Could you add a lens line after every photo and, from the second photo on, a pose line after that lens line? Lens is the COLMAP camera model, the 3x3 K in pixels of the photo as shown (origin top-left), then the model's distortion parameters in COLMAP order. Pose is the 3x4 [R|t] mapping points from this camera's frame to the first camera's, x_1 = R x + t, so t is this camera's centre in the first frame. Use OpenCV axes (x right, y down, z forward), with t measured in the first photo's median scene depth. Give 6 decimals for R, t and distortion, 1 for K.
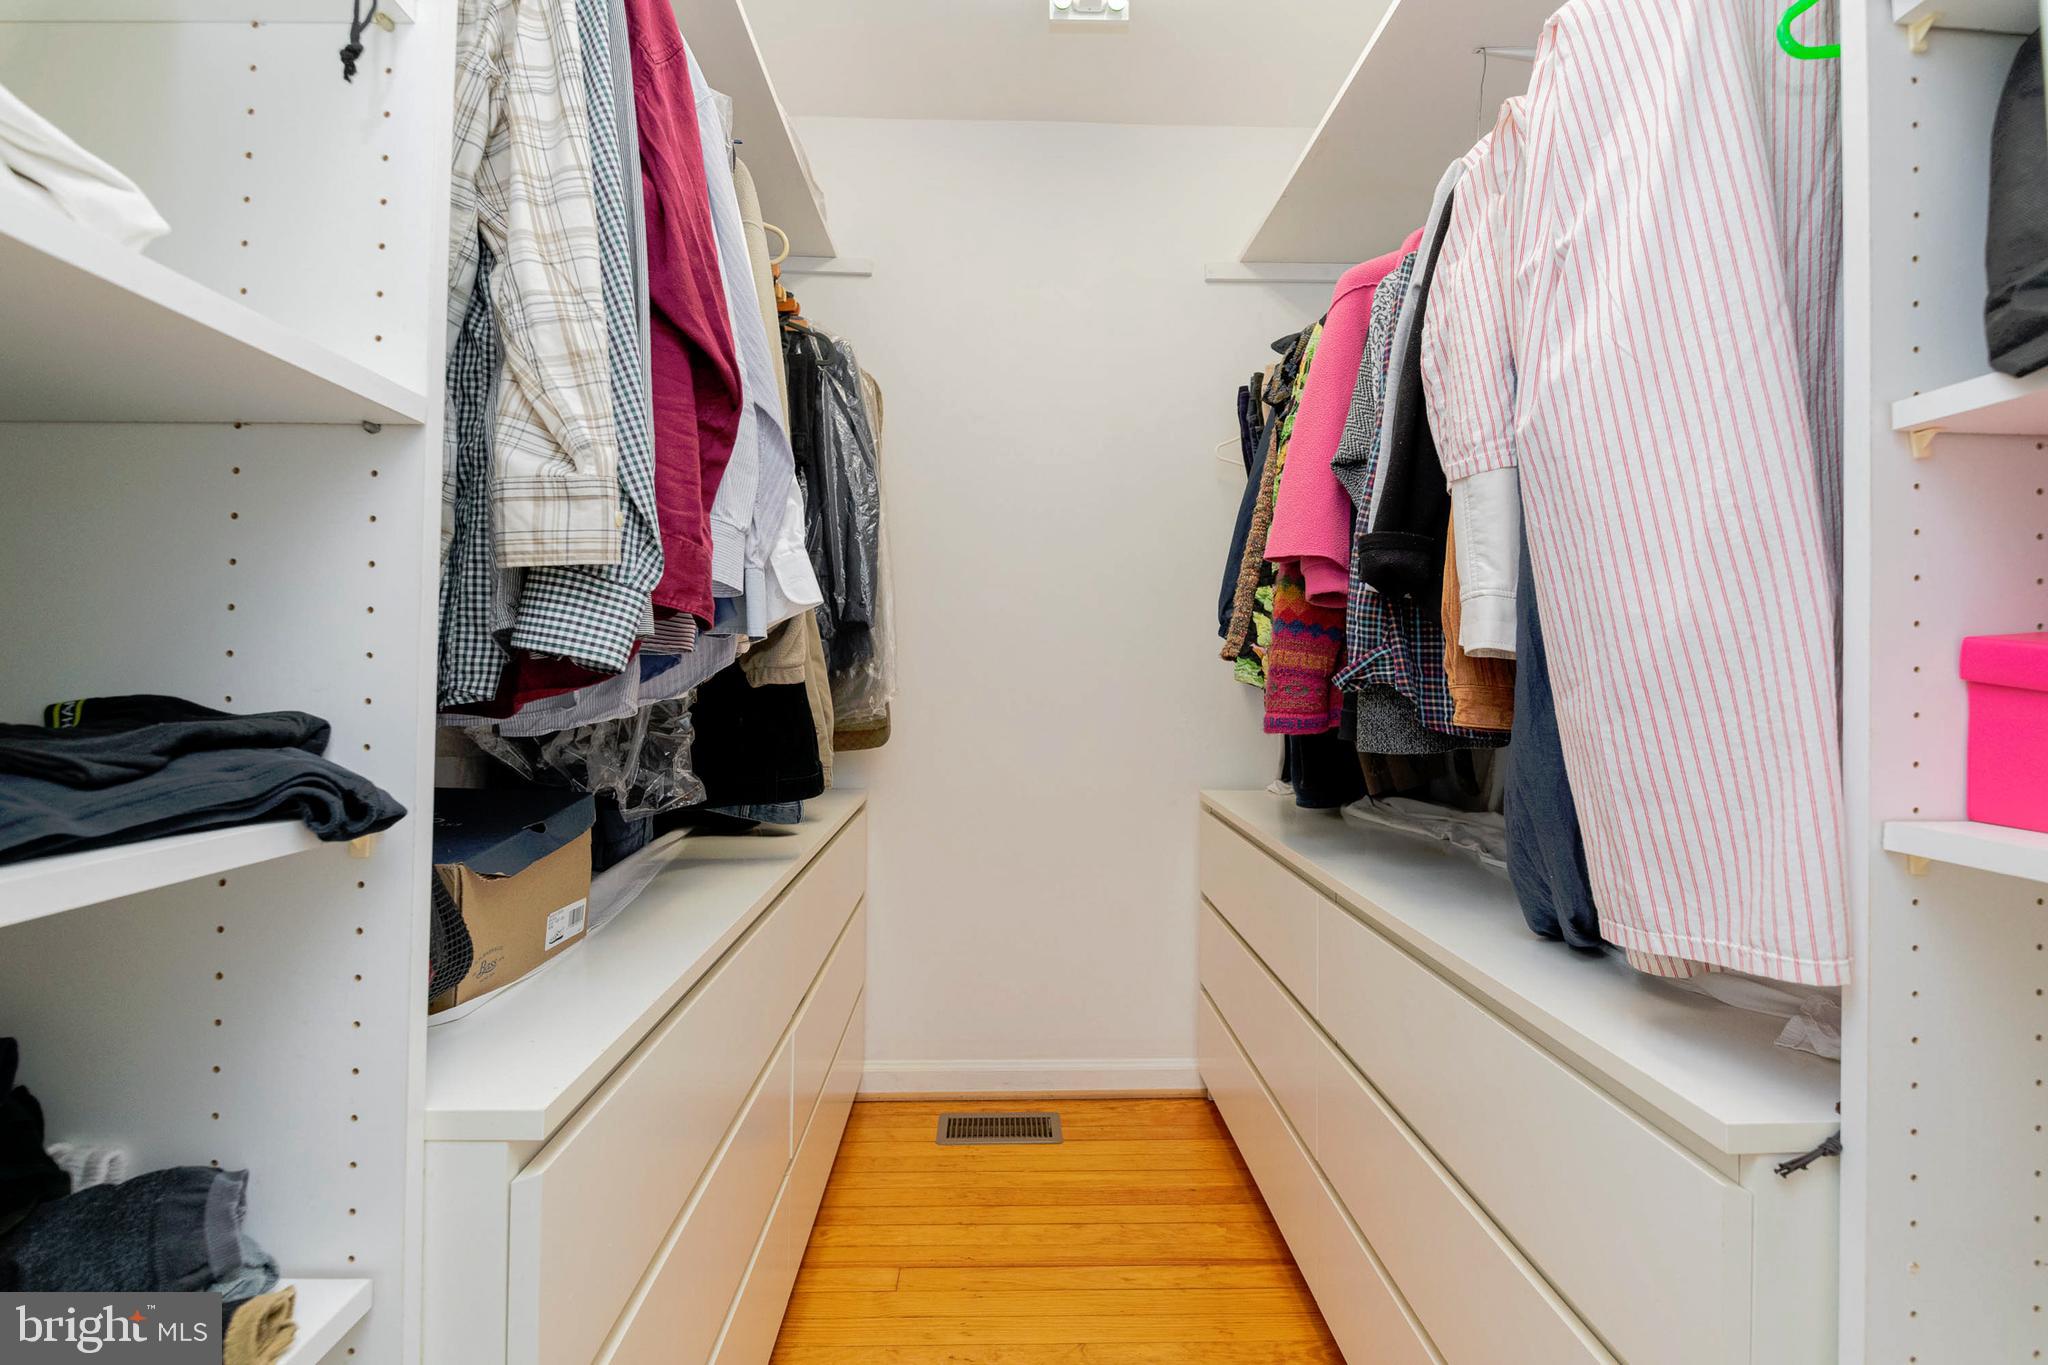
lens RADIAL K [[880.2, 0, 1023.8], [0, 880.2, 678.4], [0, 0, 1]] dist [-0.000825, -0.006427]
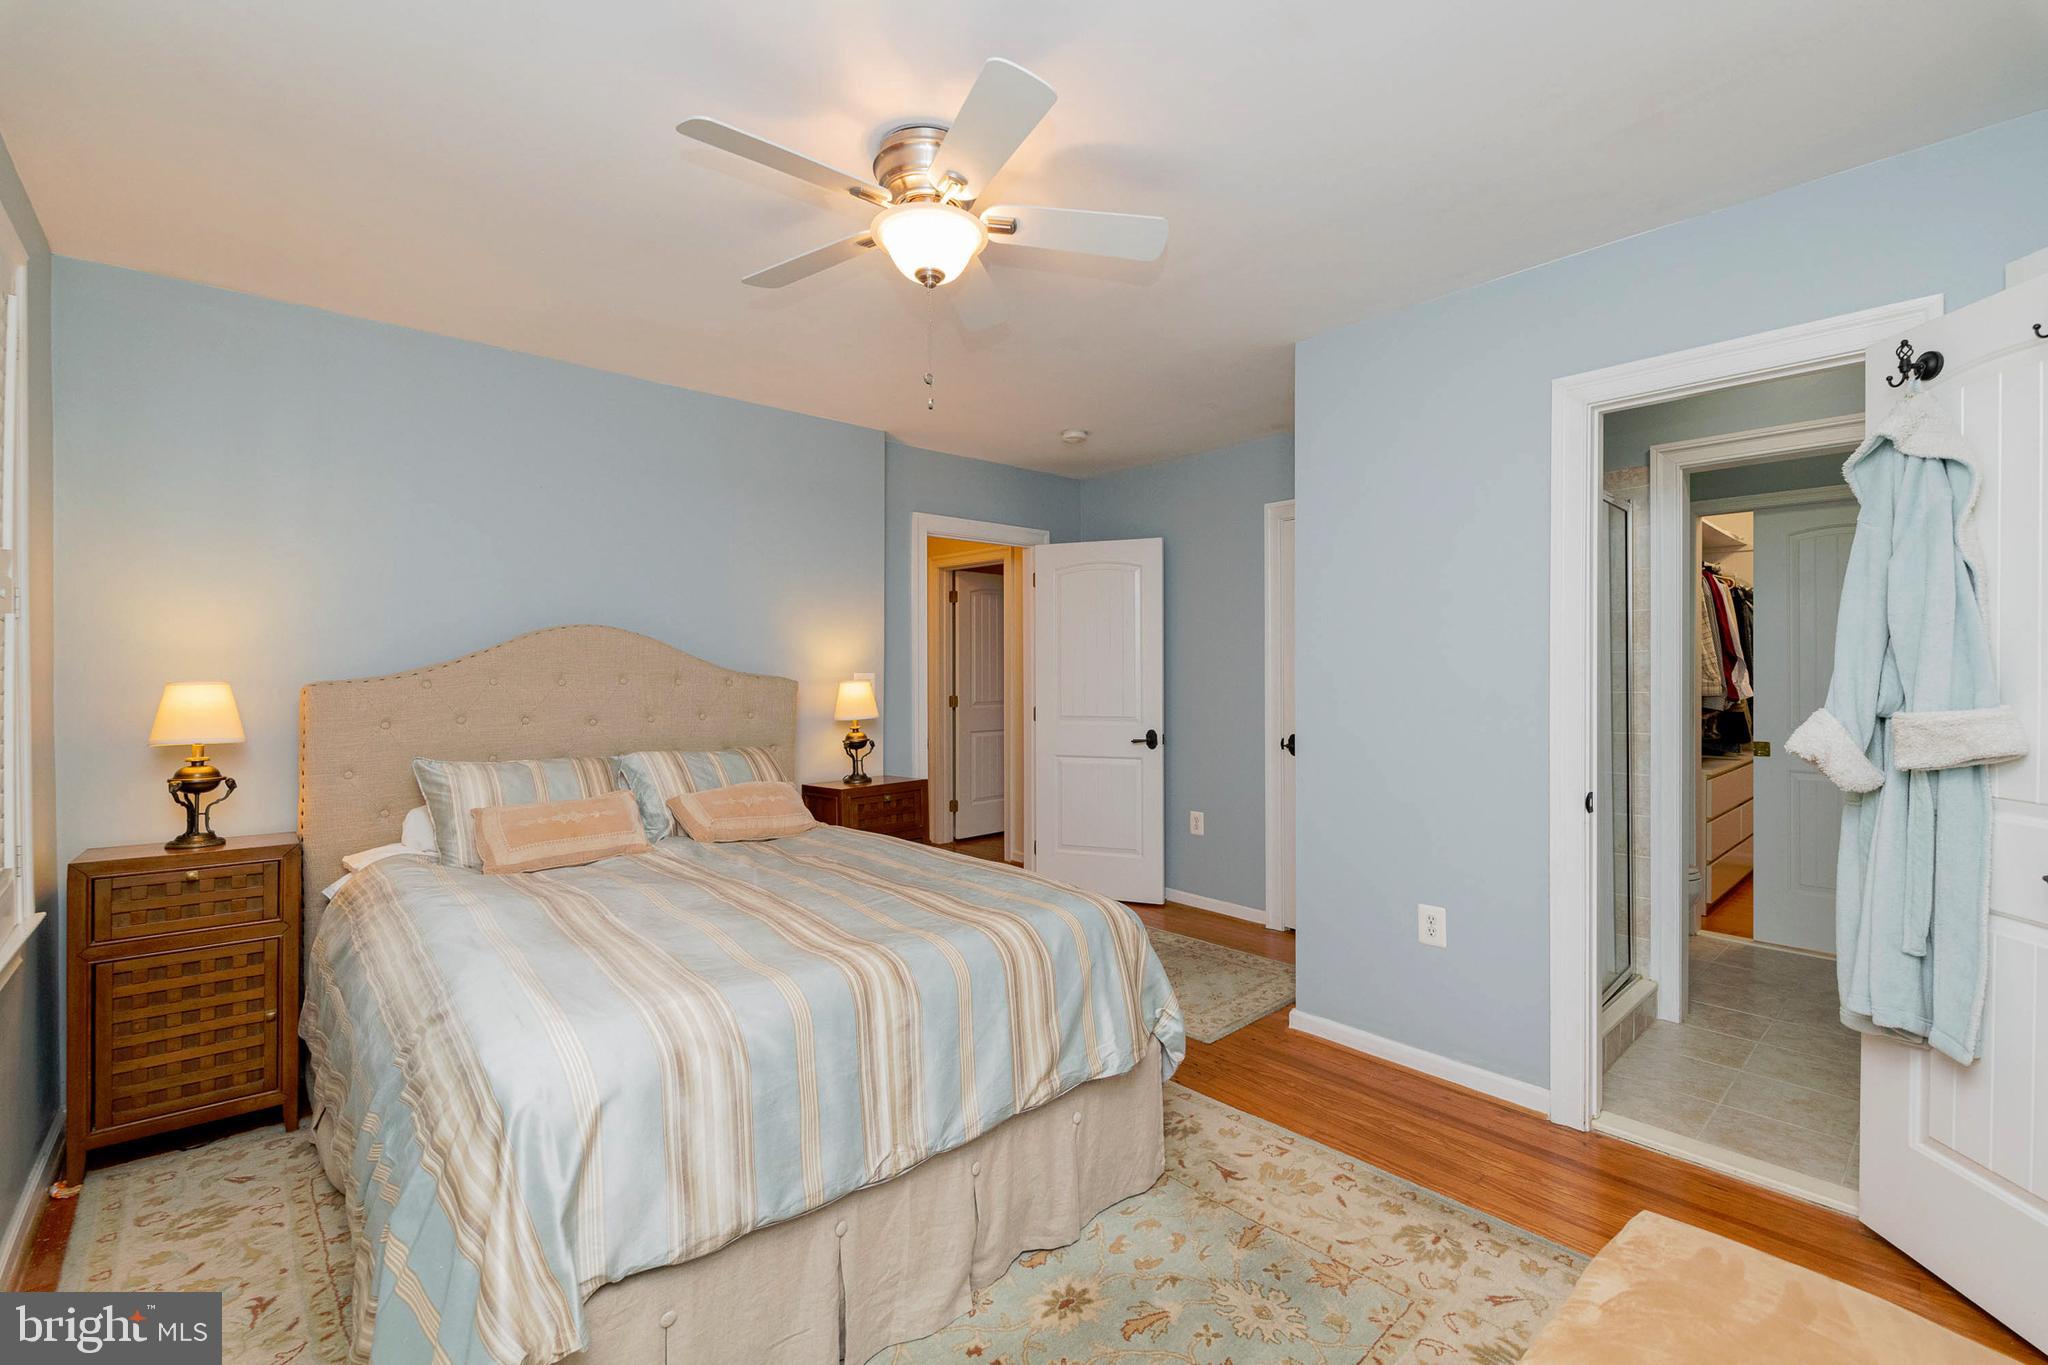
lens RADIAL K [[880.2, 0, 1023.8], [0, 880.2, 678.4], [0, 0, 1]] dist [-0.000825, -0.006427]
pose [[0.647974, -0.010003, -0.761597, 0.480136], [0.001286, 0.999927, -0.012039, -0.069632], [0.761662, 0.006821, 0.647939, -2.958375]]
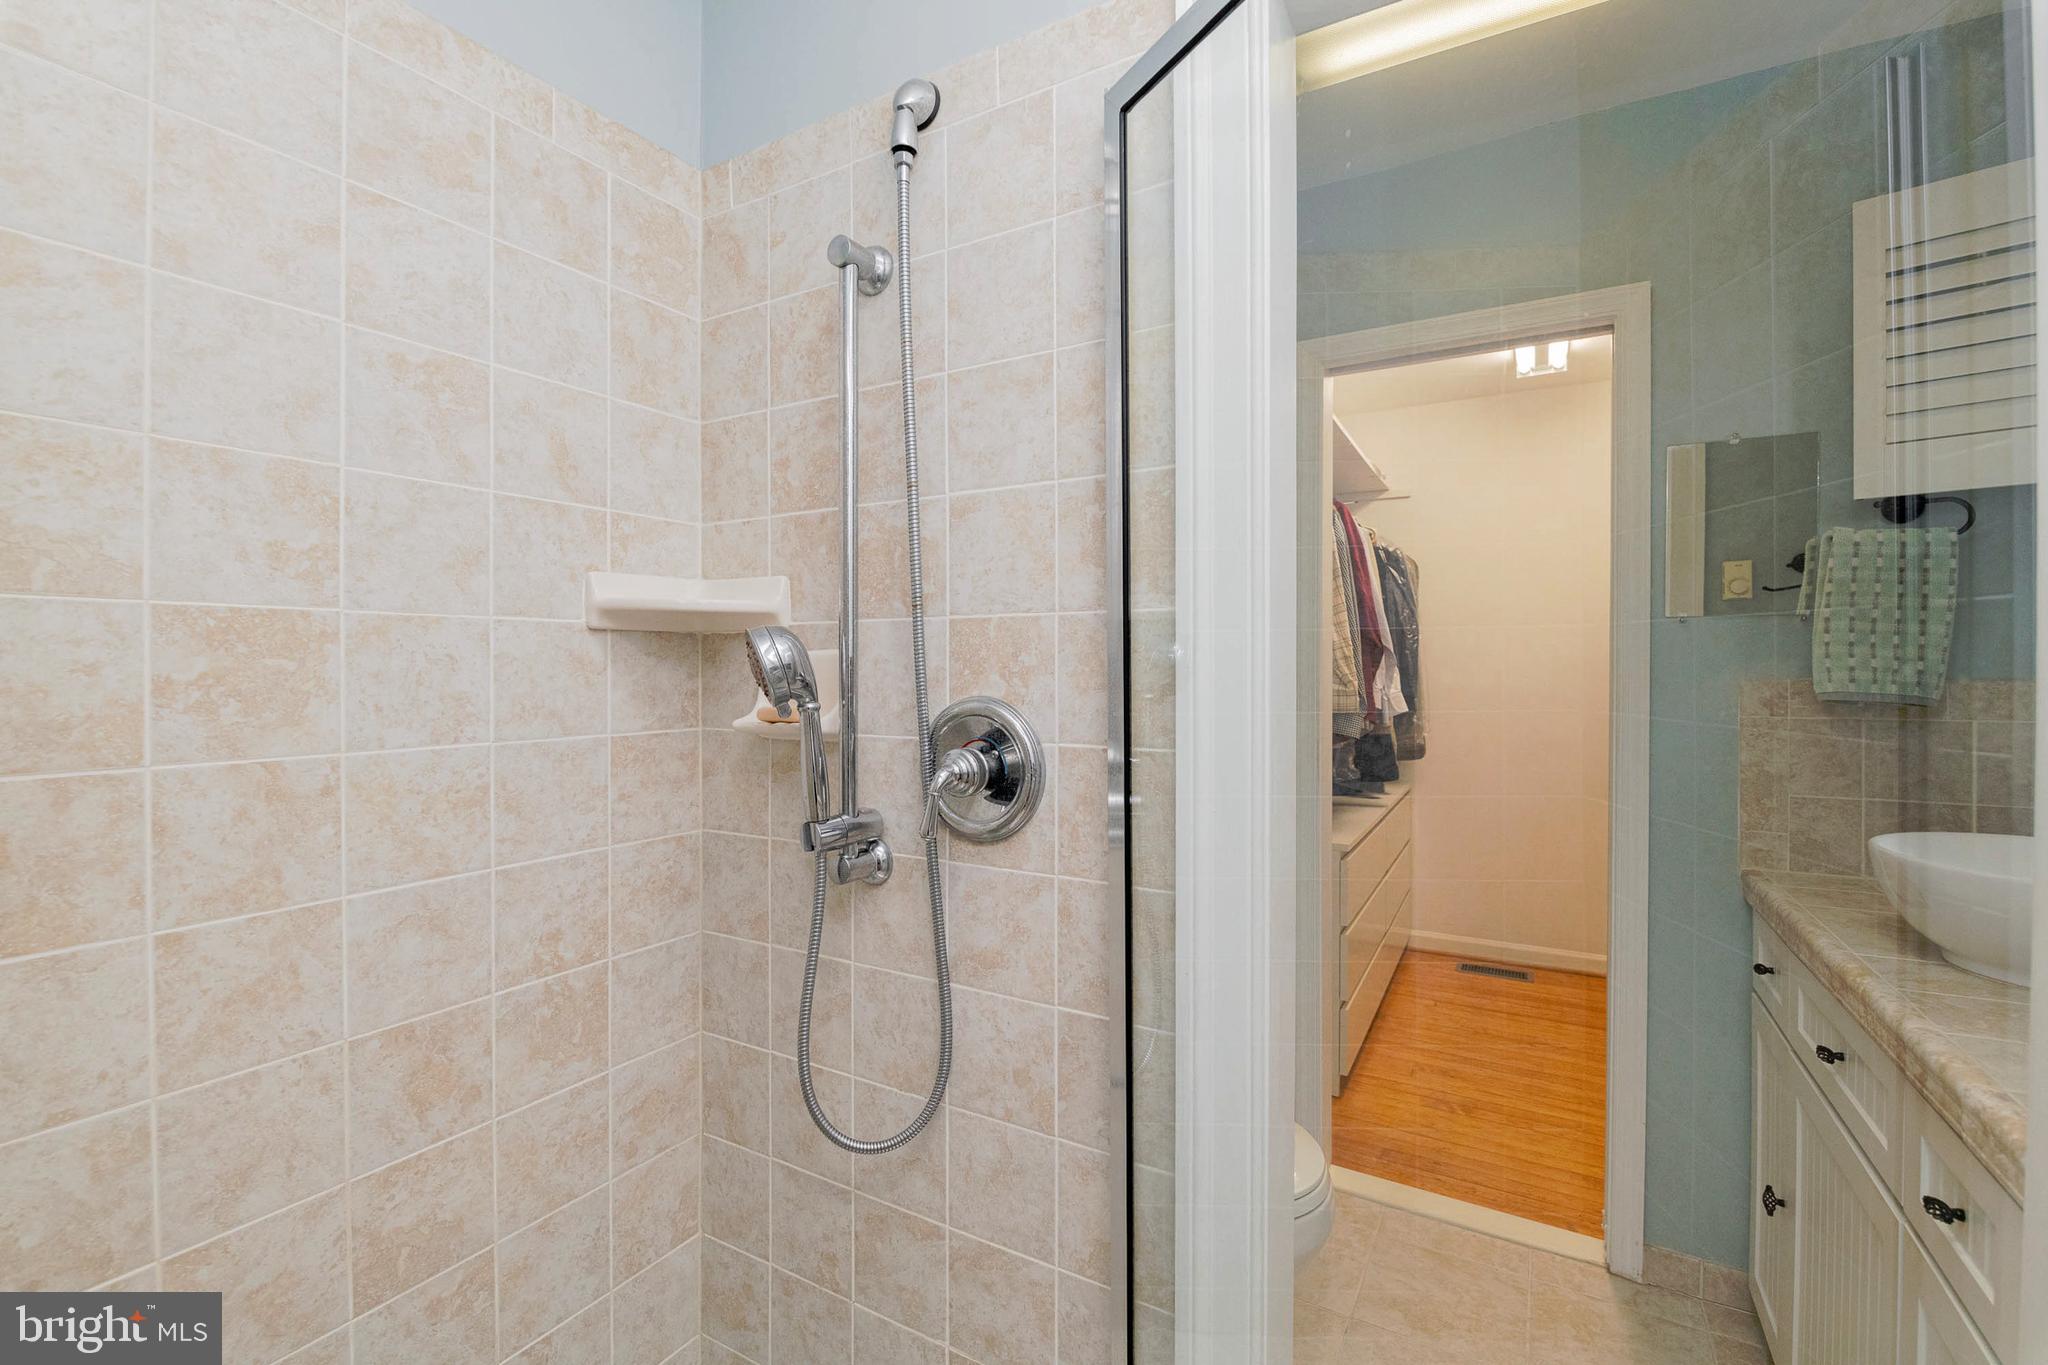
lens RADIAL K [[876.9, 0, 1015.3], [0, 876.9, 677.5], [0, 0, 1]] dist [0.009126, -0.012457]
pose [[0.846246, -0.005543, -0.532763, 0.125249], [0.003406, 0.999982, -0.004994, -0.104759], [0.532781, 0.002411, 0.846250, -1.227134]]
